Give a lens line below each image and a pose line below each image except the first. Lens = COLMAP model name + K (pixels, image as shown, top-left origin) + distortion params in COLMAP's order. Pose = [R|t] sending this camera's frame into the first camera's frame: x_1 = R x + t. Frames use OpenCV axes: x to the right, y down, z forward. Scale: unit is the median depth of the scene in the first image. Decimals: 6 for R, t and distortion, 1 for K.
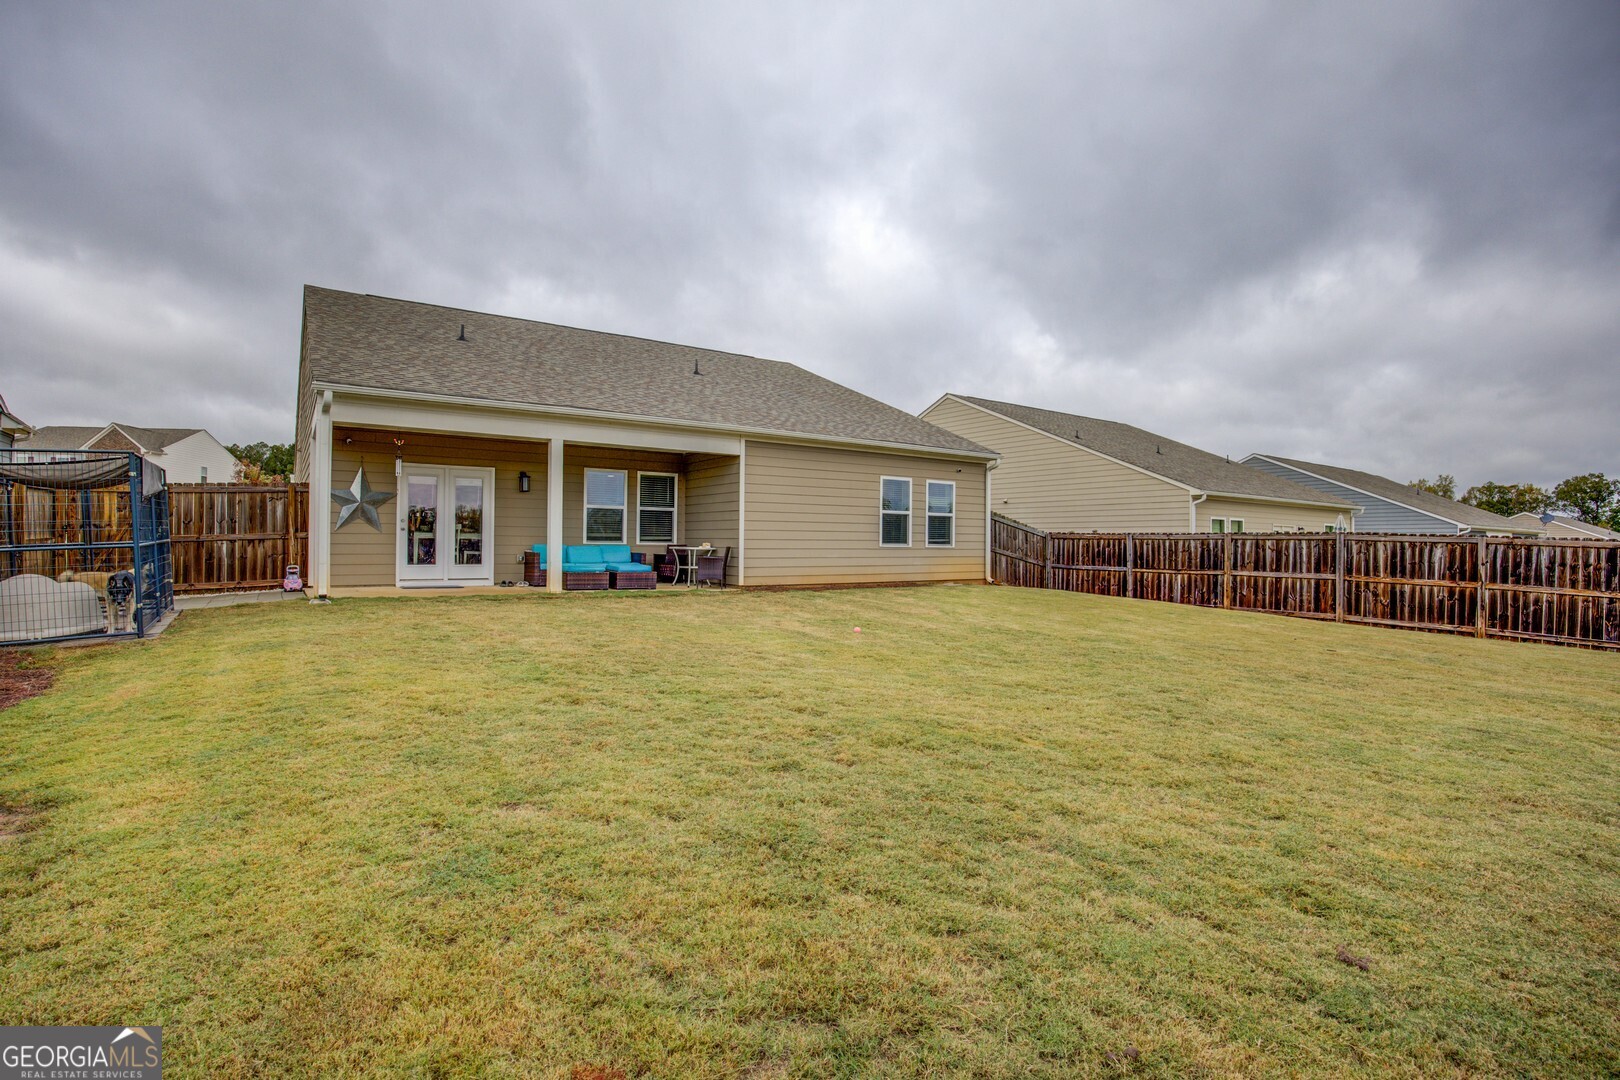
lens RADIAL K [[798.0, 0, 810.0], [0, 798.0, 540.0], [0, 0, 1]] dist [-0.032873, 0.000005]
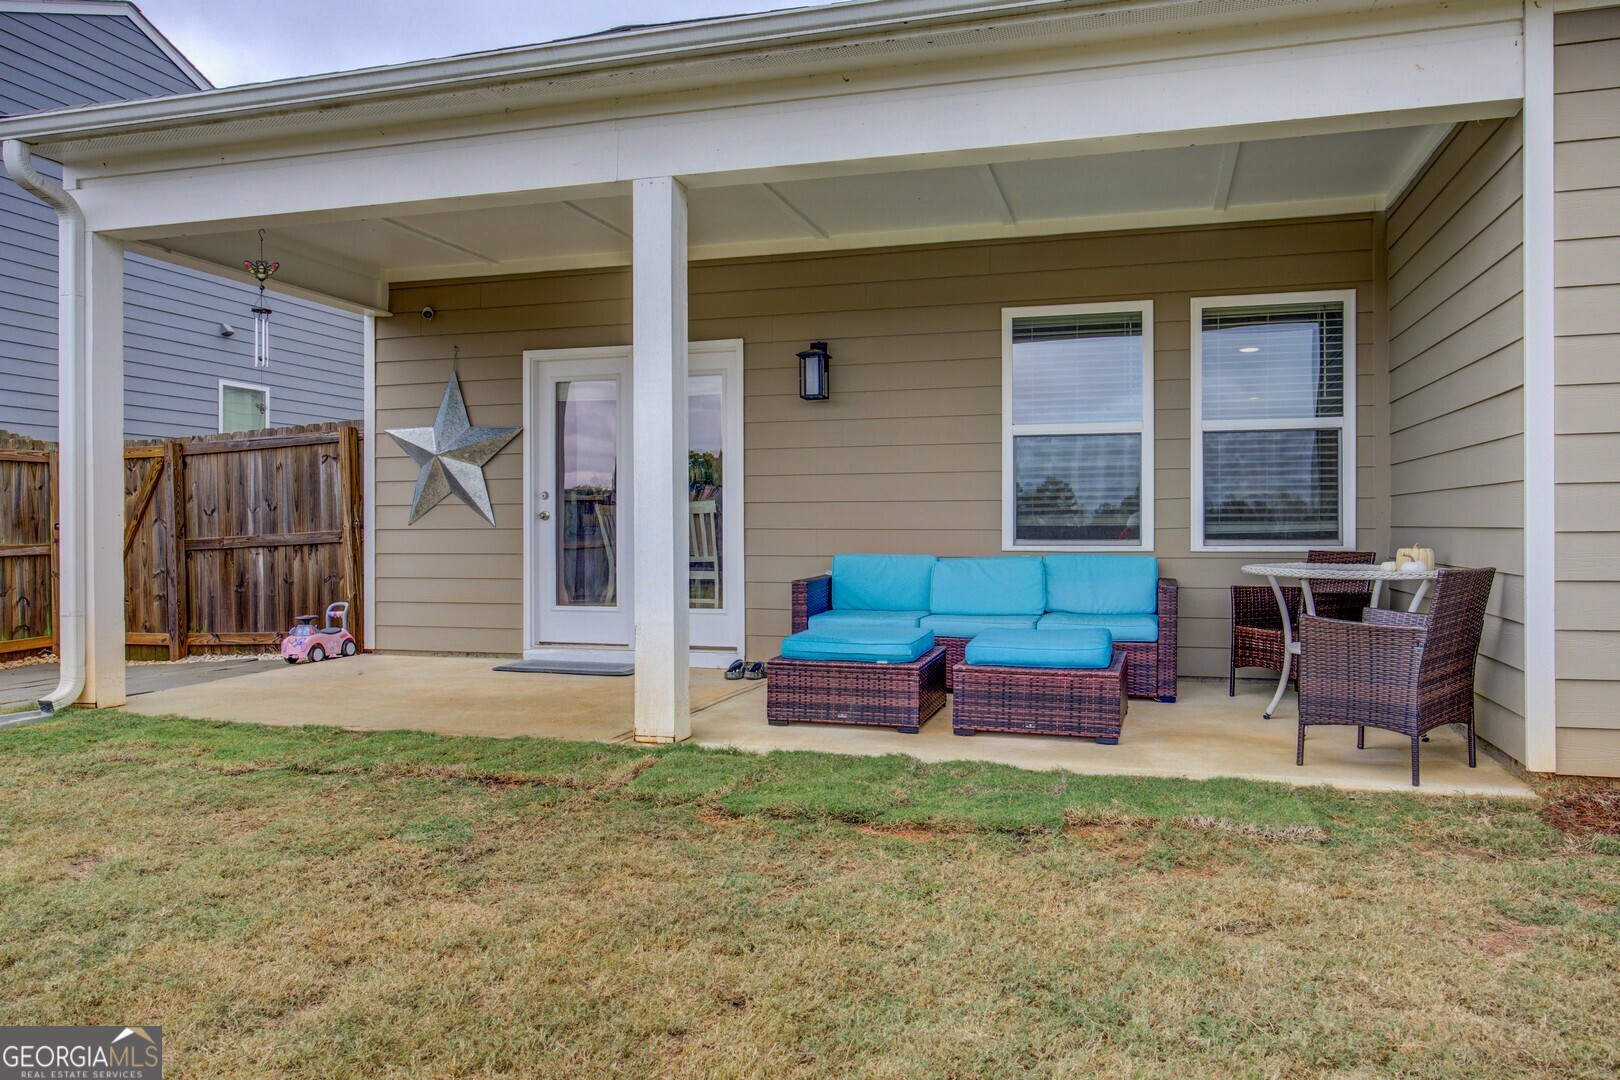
lens RADIAL K [[1138.8, 0, 810.0], [0, 1138.8, 540.0], [0, 0, 1]] dist [-0.000725, -0.000250]
pose [[0.635189, -0.001707, -0.772355, 0.005551], [0.015016, 0.999836, 0.010139, -0.001688], [0.772211, -0.018038, 0.635110, 0.220843]]
